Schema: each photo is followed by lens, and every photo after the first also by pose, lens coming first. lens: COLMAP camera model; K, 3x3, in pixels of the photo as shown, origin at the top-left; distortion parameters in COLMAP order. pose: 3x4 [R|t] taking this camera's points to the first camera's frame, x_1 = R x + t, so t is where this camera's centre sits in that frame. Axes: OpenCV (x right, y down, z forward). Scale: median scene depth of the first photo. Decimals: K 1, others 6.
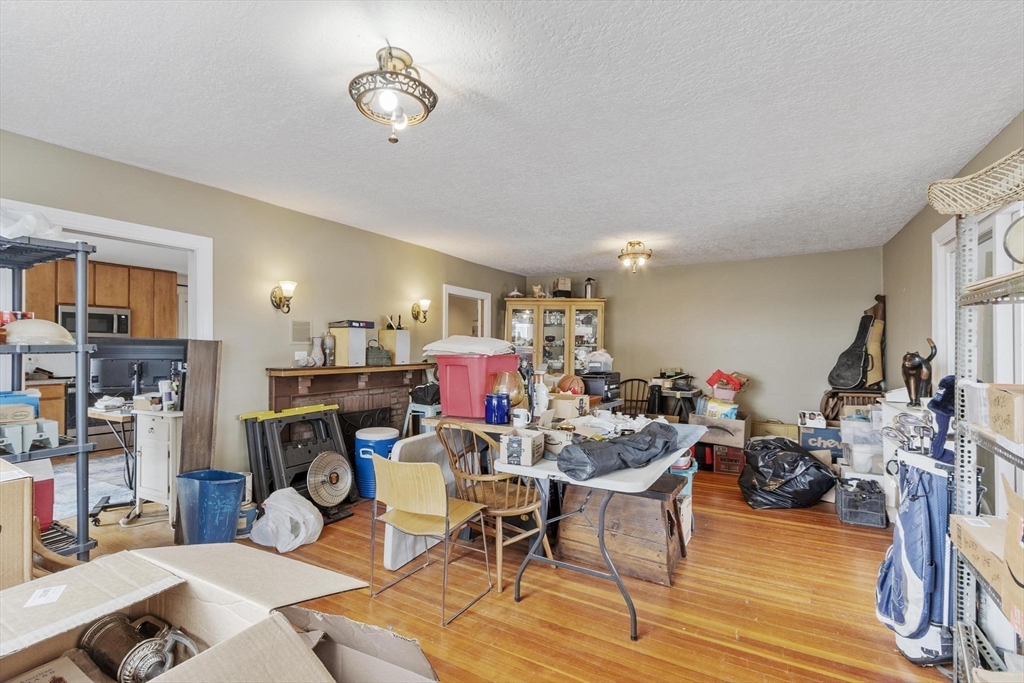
lens RADIAL K [[447.8, 0, 485.1], [0, 447.8, 344.7], [0, 0, 1]] dist [0.003462, -0.000113]
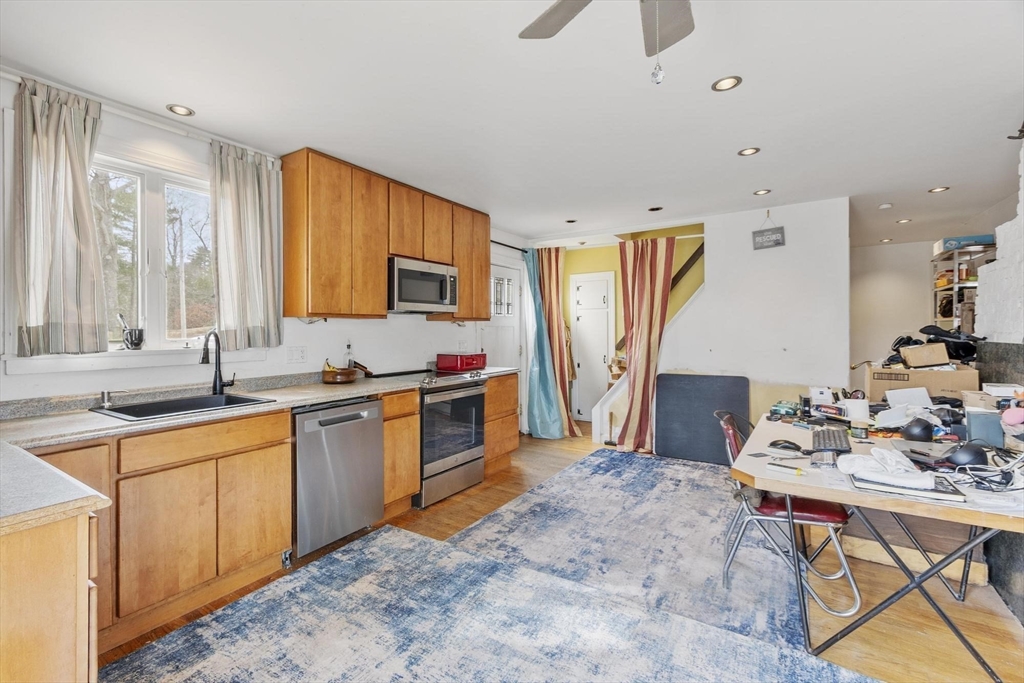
lens RADIAL K [[447.8, 0, 489.9], [0, 447.8, 329.8], [0, 0, 1]] dist [0.003462, -0.000113]
pose [[0.997106, -0.005444, -0.075827, -0.730835], [0.005715, 0.999978, 0.003365, 0.007833], [0.075807, -0.003788, 0.997115, 0.385295]]
